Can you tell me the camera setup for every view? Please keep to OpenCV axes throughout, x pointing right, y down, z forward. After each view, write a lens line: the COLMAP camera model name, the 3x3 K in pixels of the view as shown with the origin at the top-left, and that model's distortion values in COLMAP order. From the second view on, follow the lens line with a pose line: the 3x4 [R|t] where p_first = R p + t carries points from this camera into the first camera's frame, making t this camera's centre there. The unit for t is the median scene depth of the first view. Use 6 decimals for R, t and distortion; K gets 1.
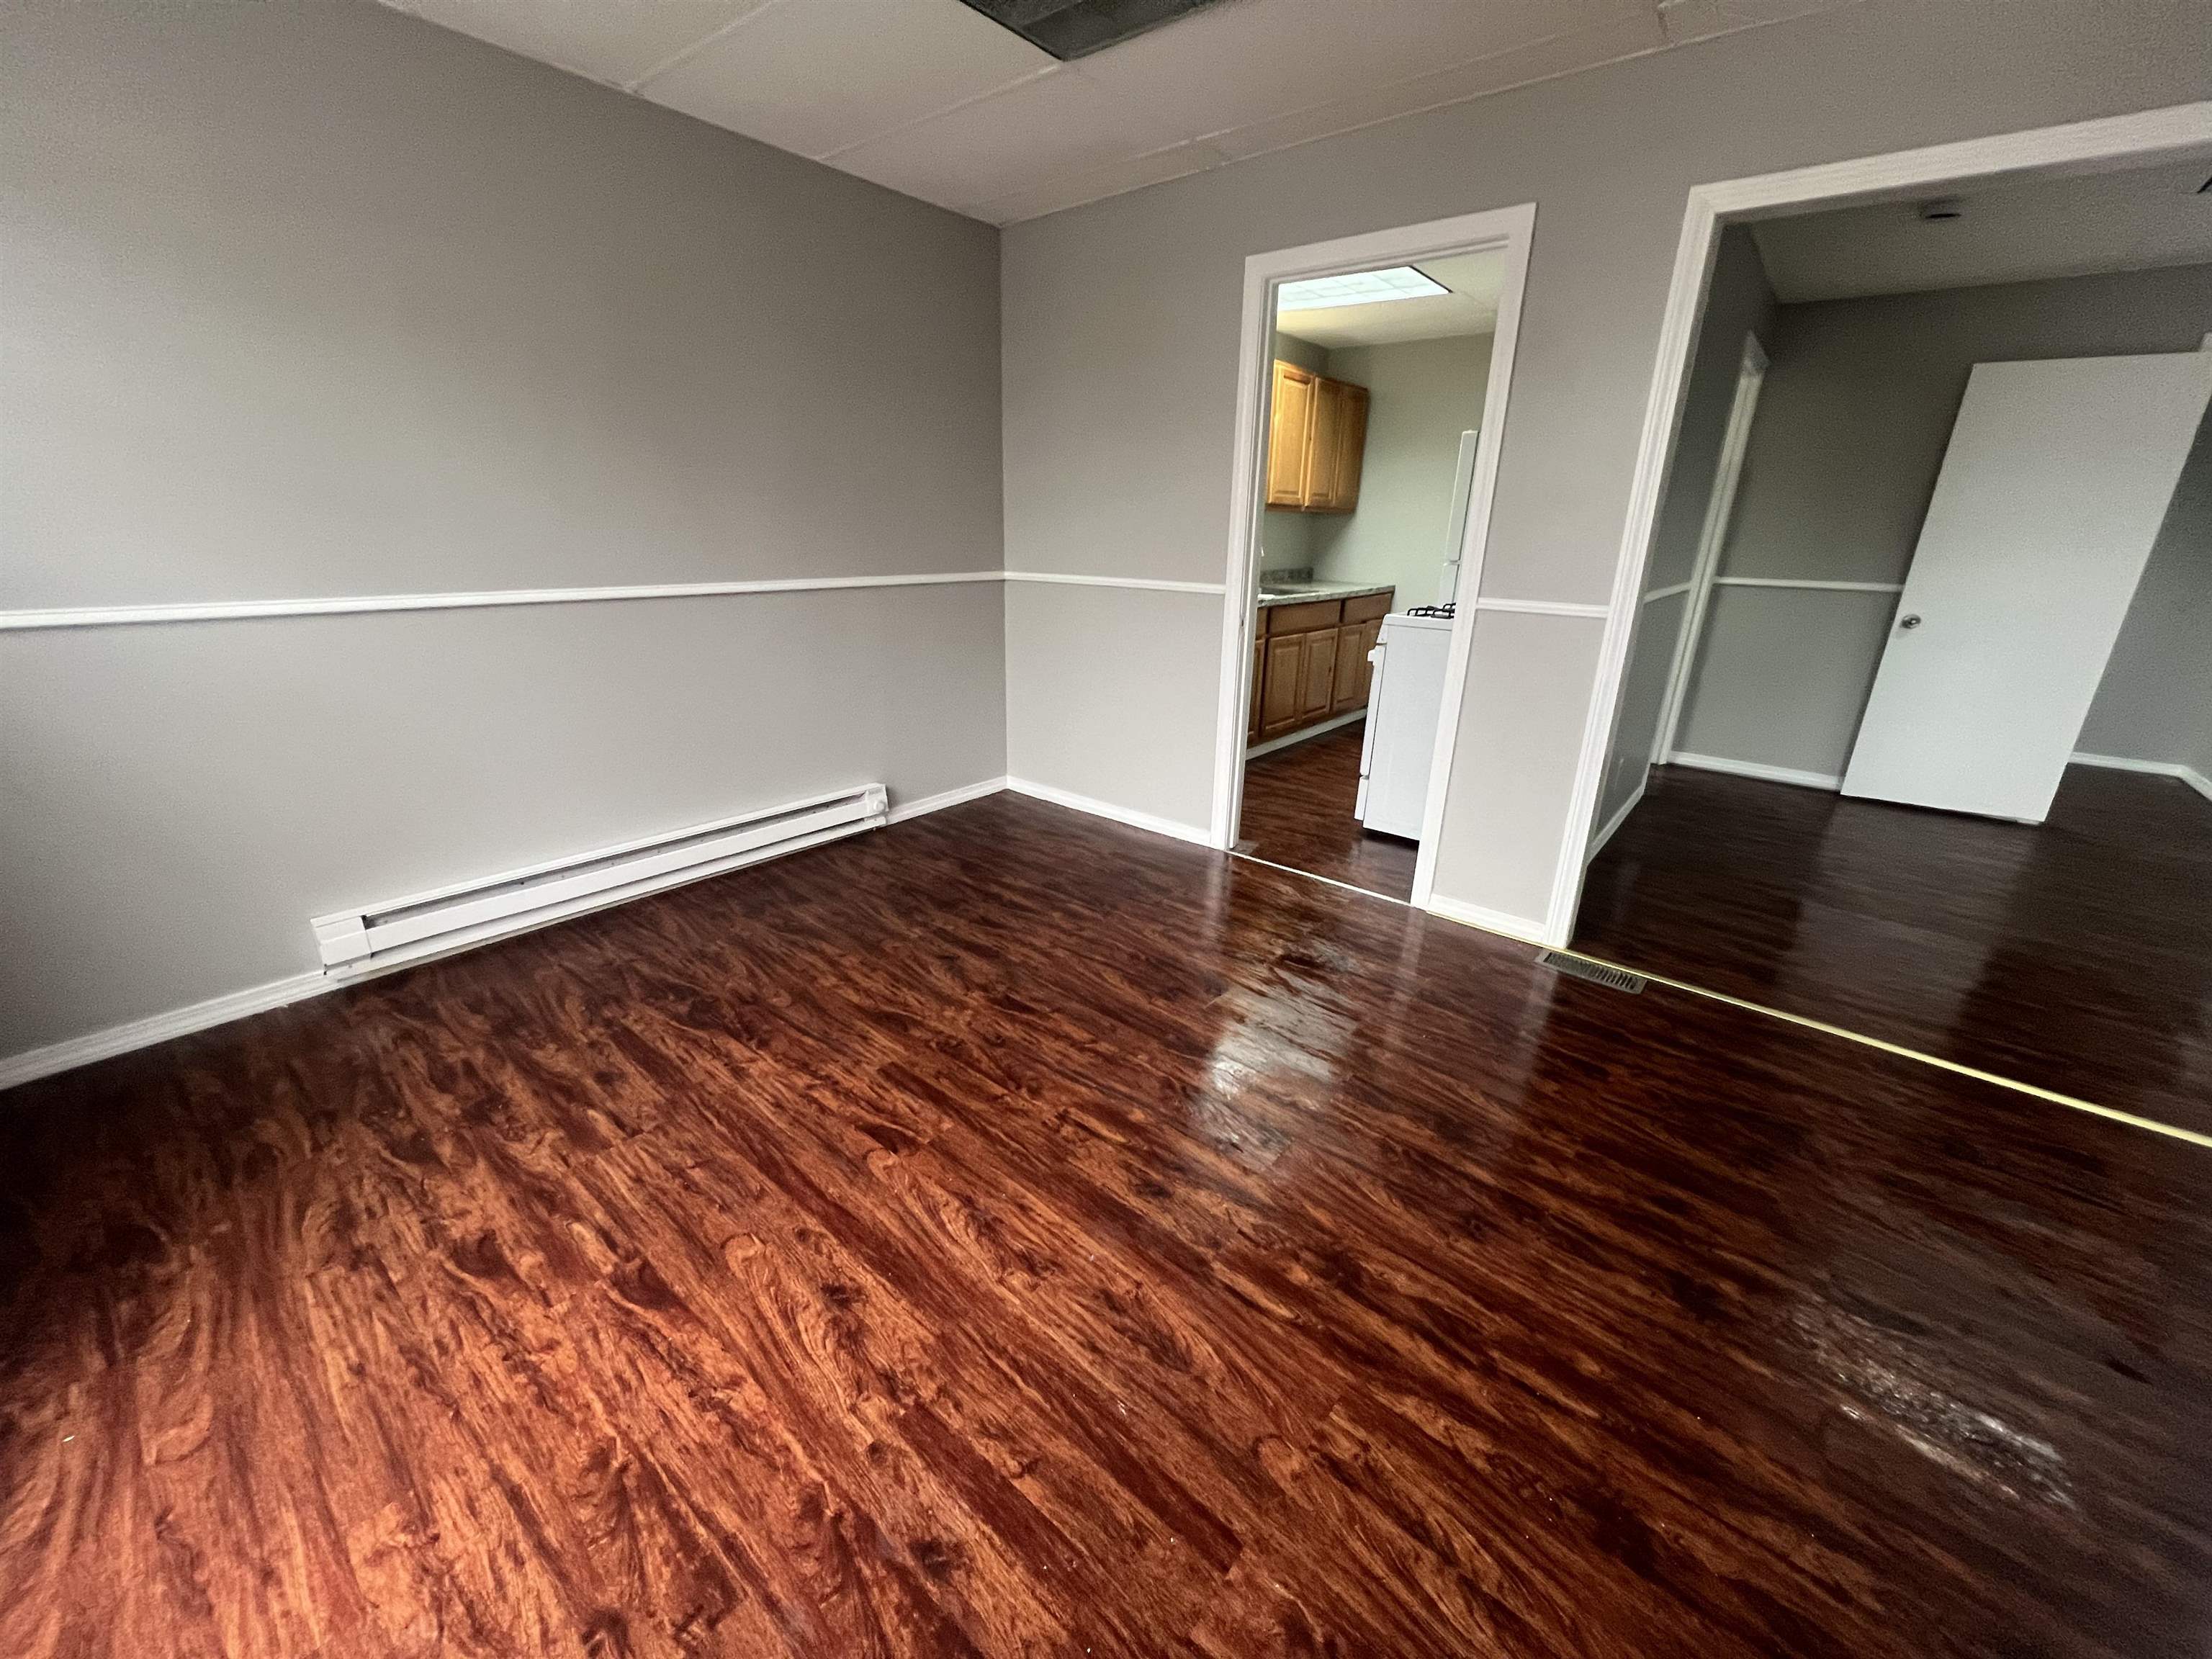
lens RADIAL K [[879.3, 0, 1095.2], [0, 879.3, 825.2], [0, 0, 1]] dist [-0.001990, -0.000112]
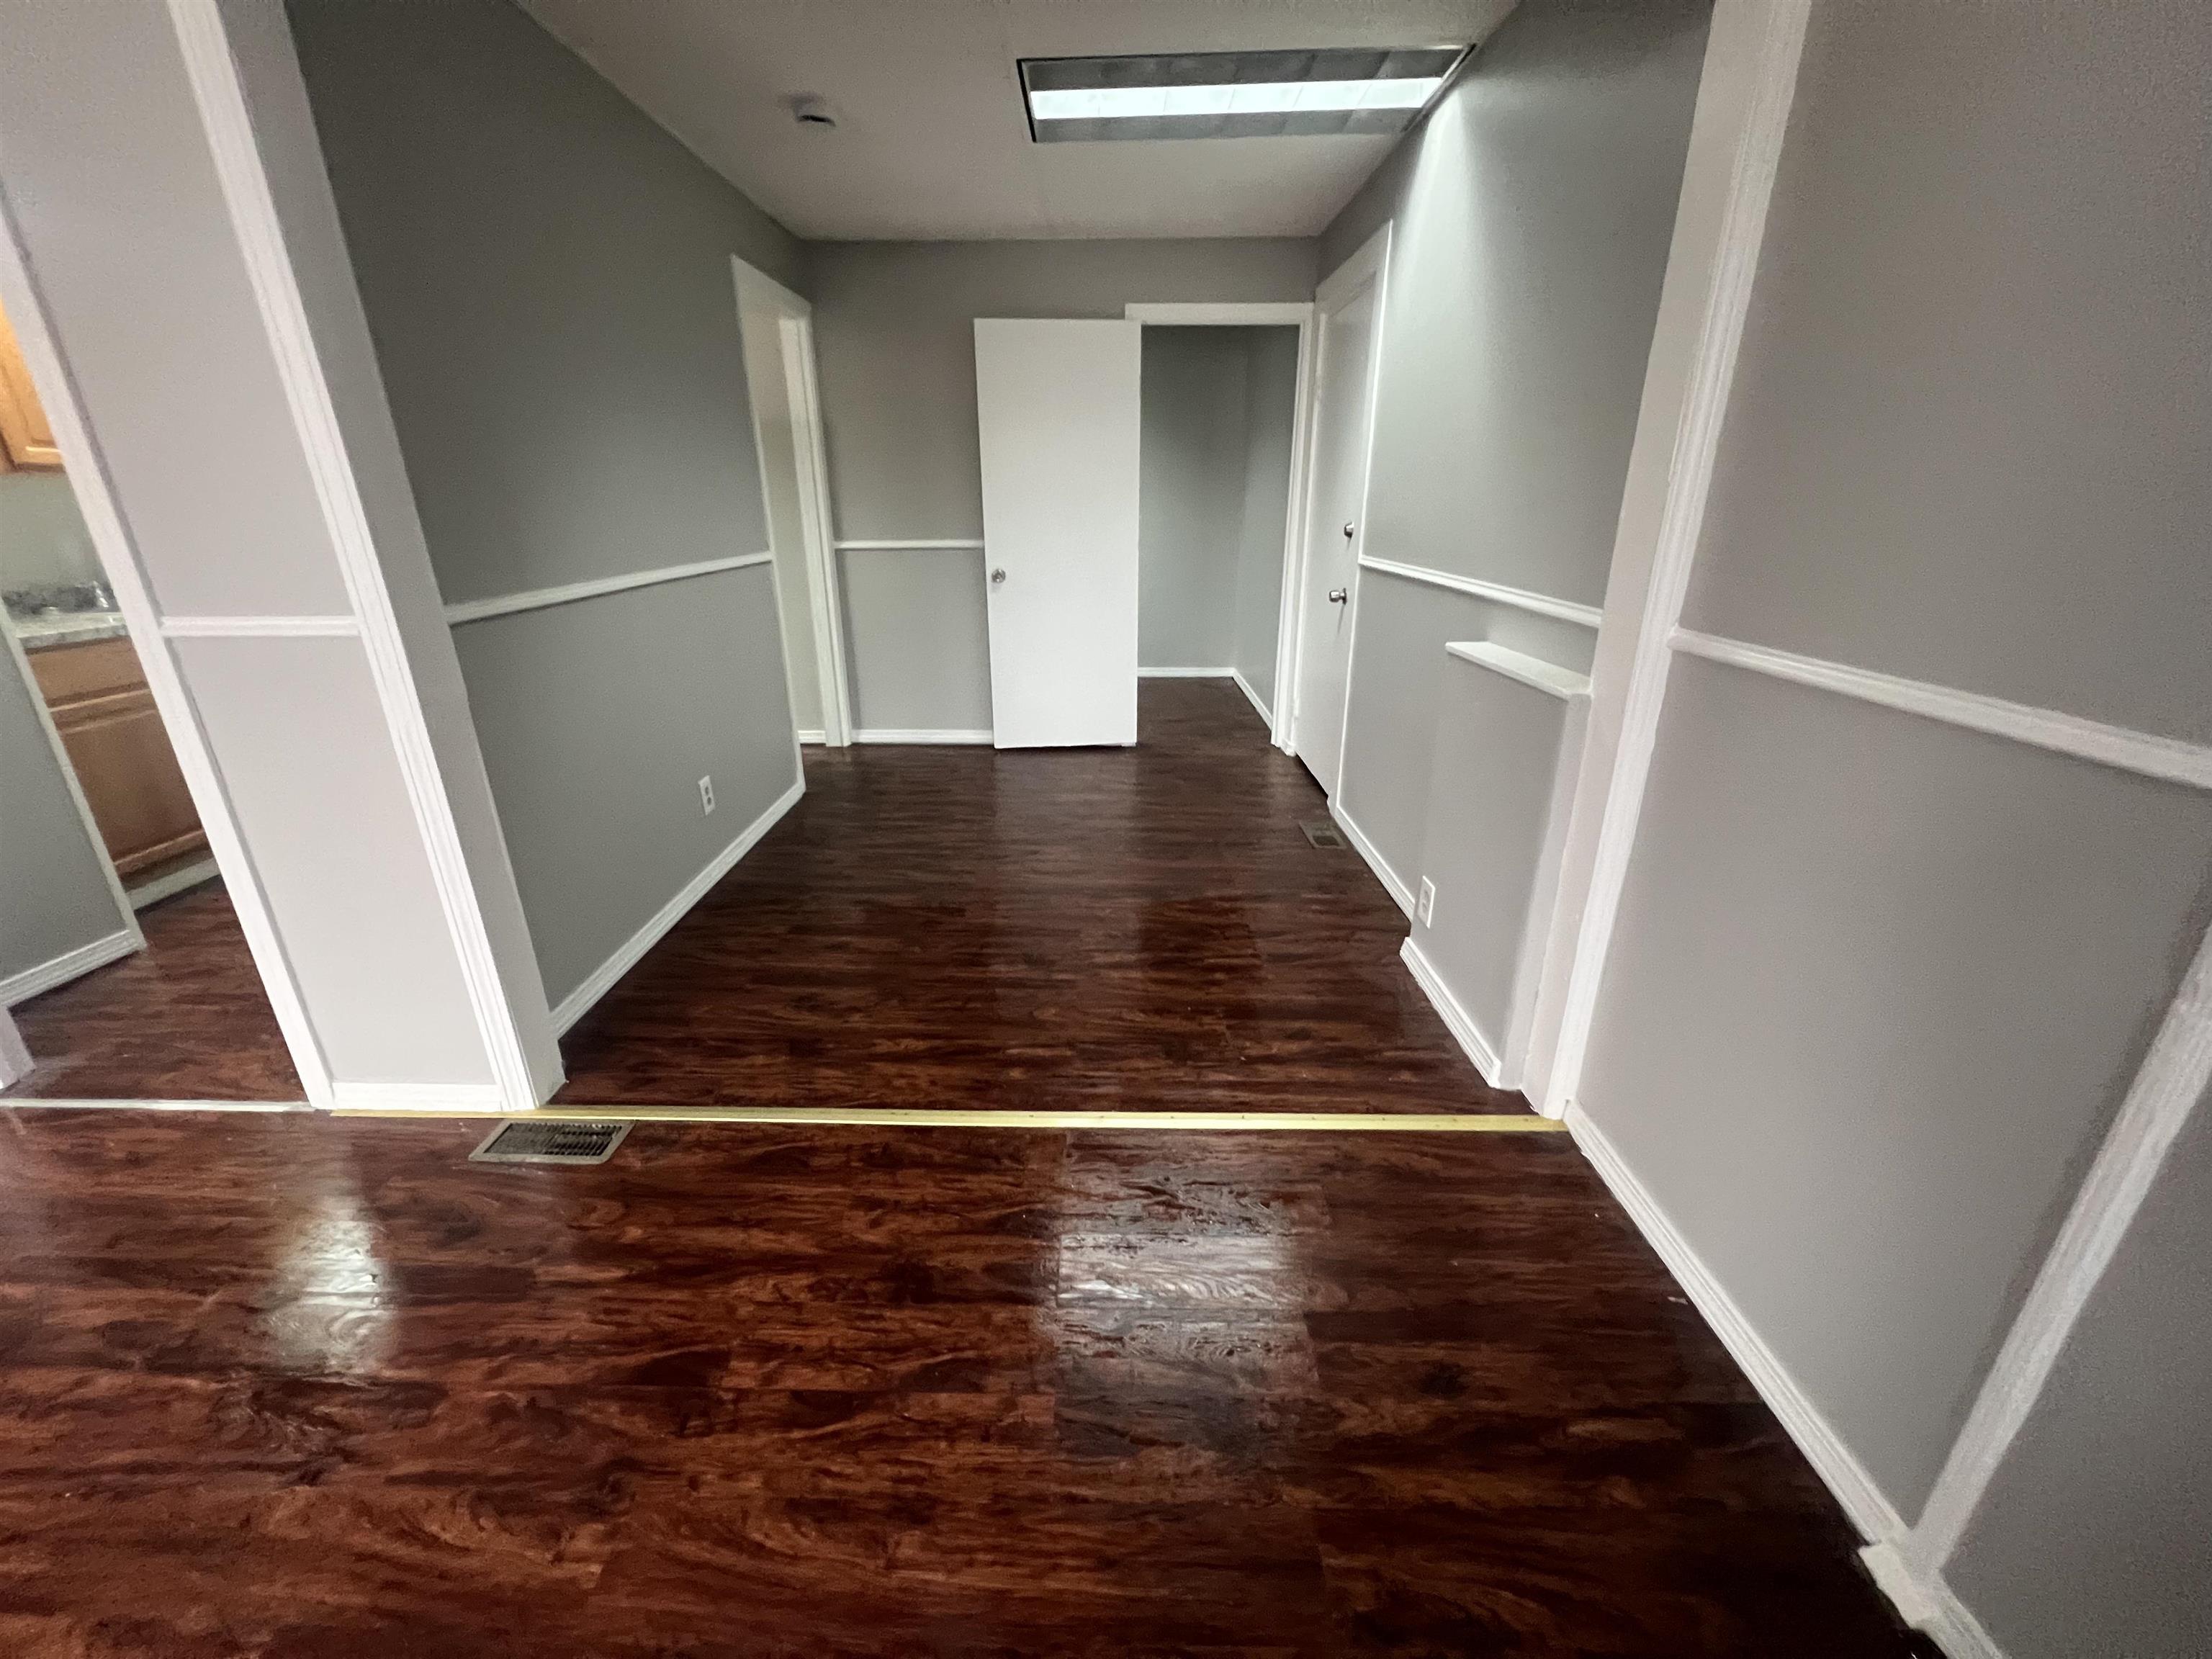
lens RADIAL K [[879.3, 0, 1096.7], [0, 879.3, 825.1], [0, 0, 1]] dist [-0.001990, -0.000112]
pose [[0.775955, -0.245159, 0.581198, 0.625148], [0.227792, 0.968114, 0.104243, -0.053611], [-0.588222, 0.051505, 0.807058, 0.207756]]
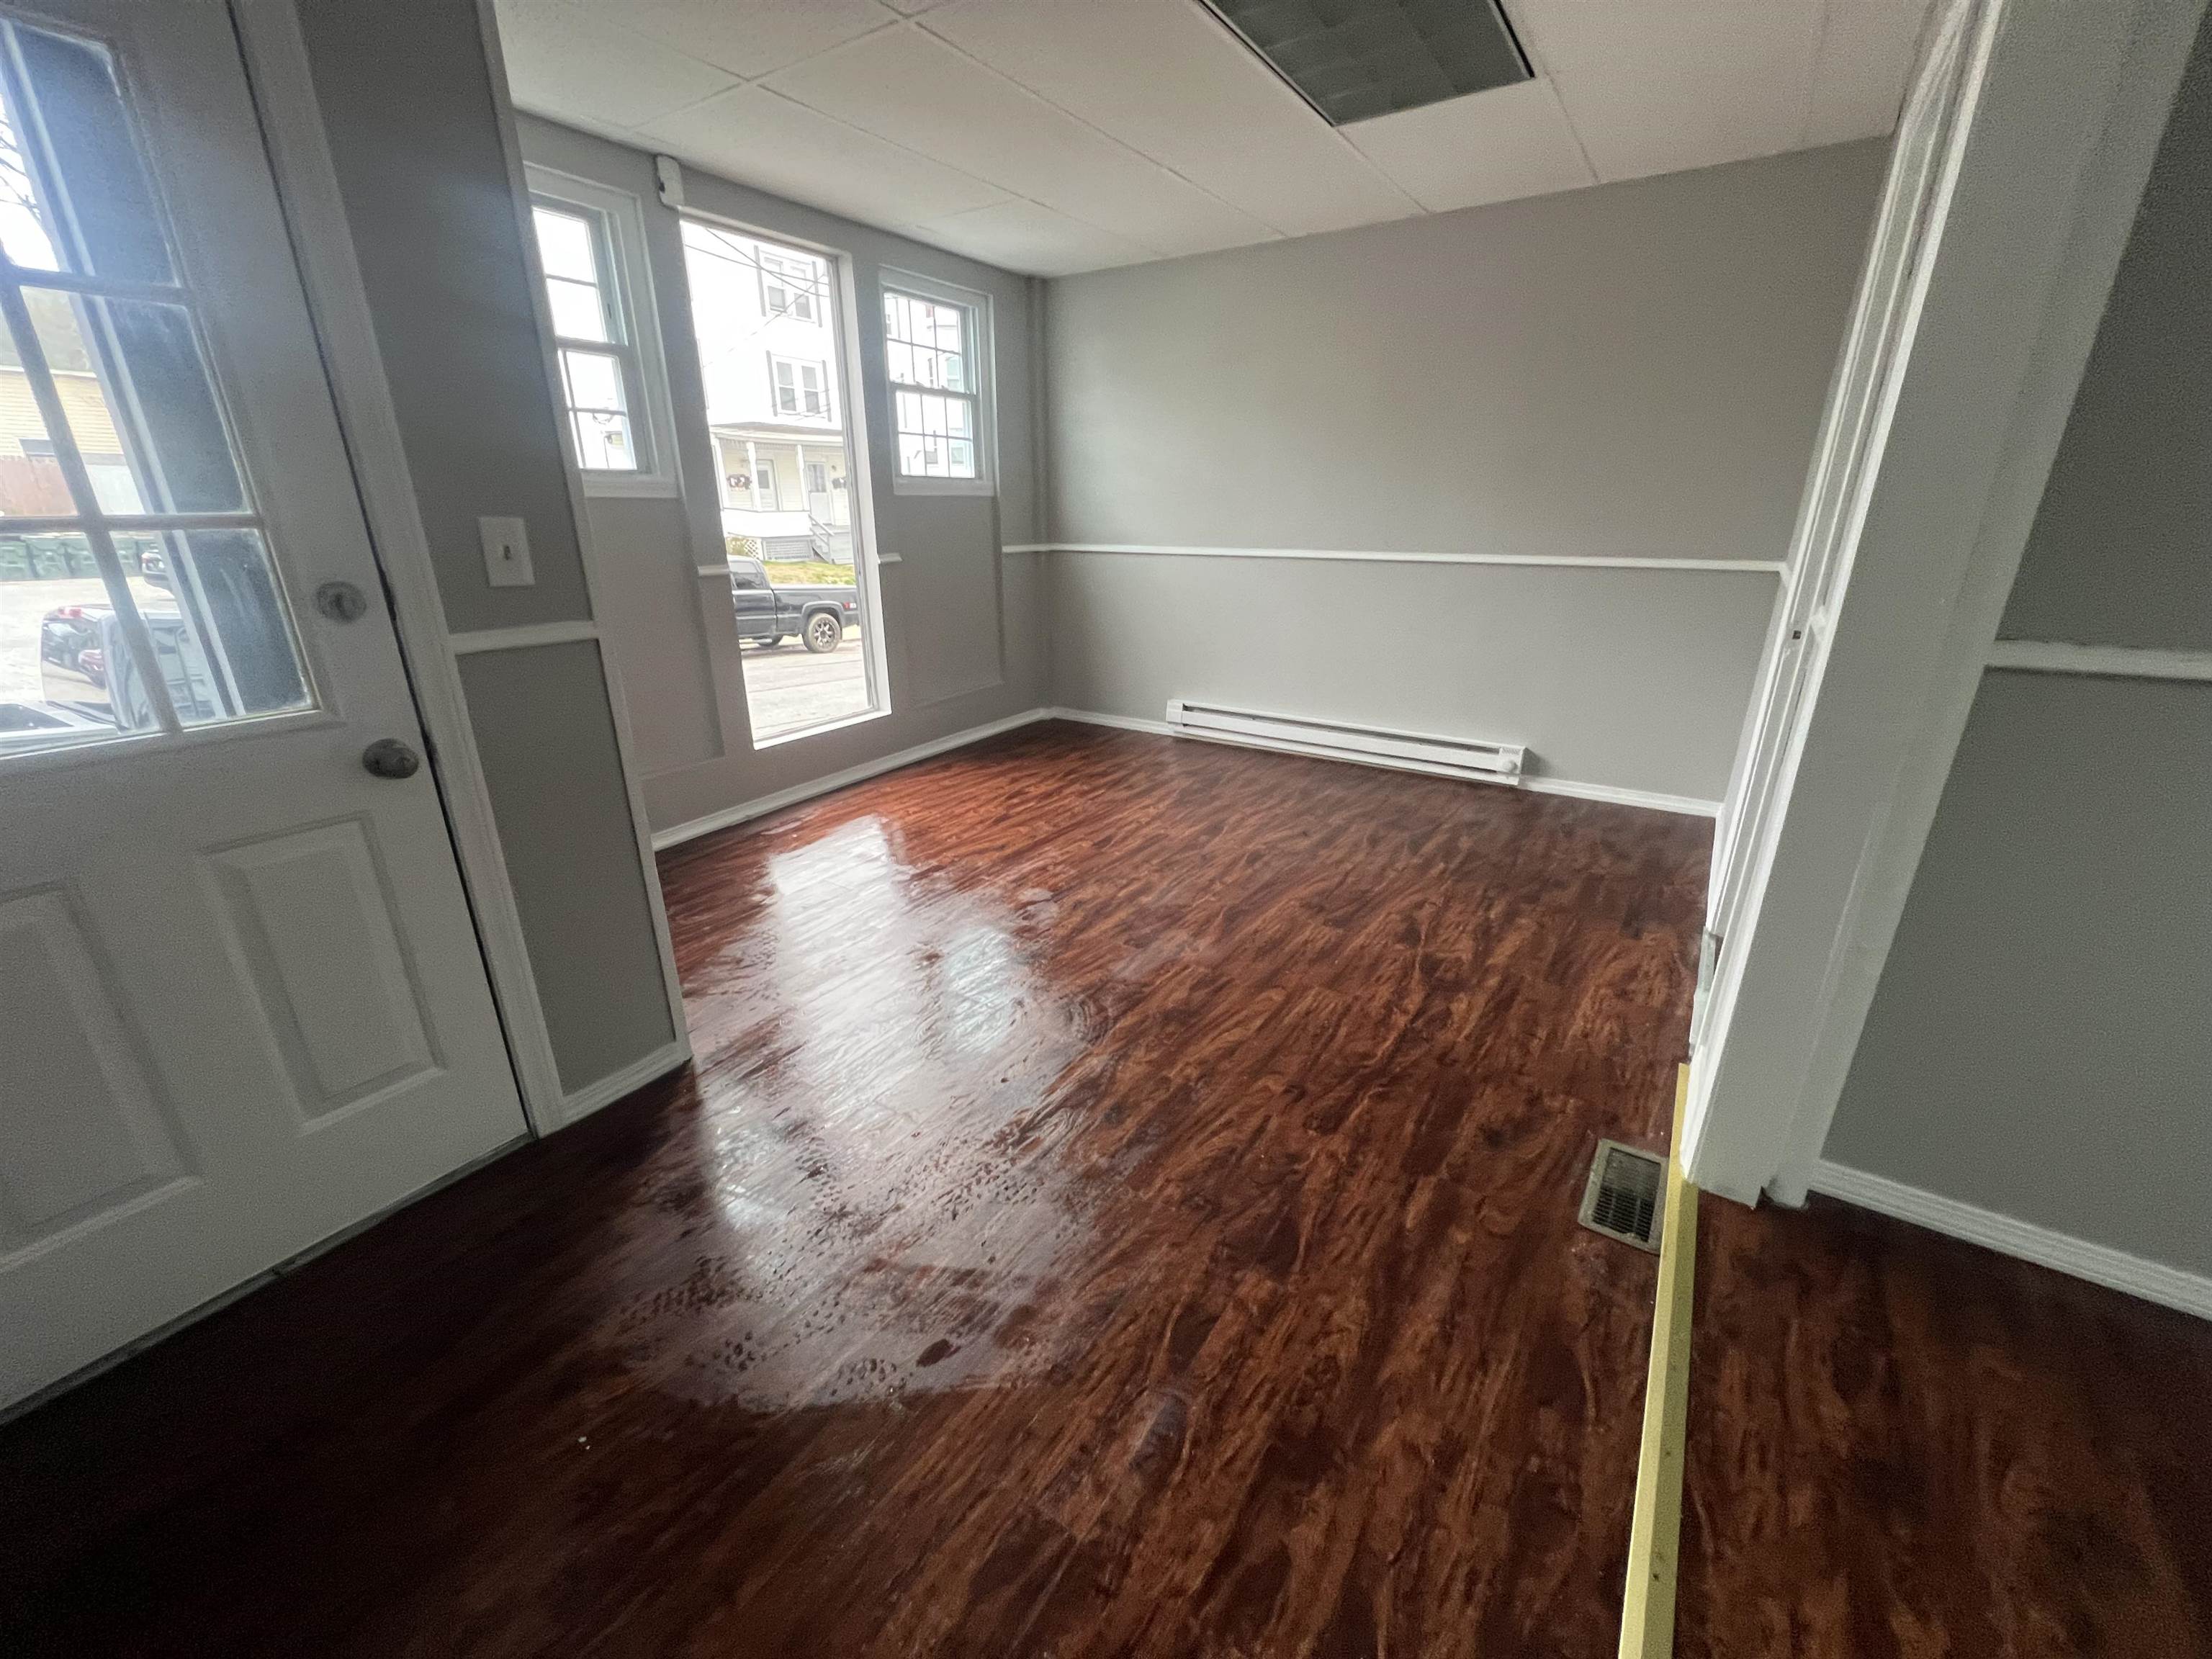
lens RADIAL K [[879.3, 0, 1098.3], [0, 879.3, 824.5], [0, 0, 1]] dist [-0.001990, -0.000112]
pose [[0.094508, 0.321352, -0.942232, 1.174710], [-0.319094, 0.906310, 0.277095, -0.145750], [0.942999, 0.274473, 0.188195, 0.504182]]
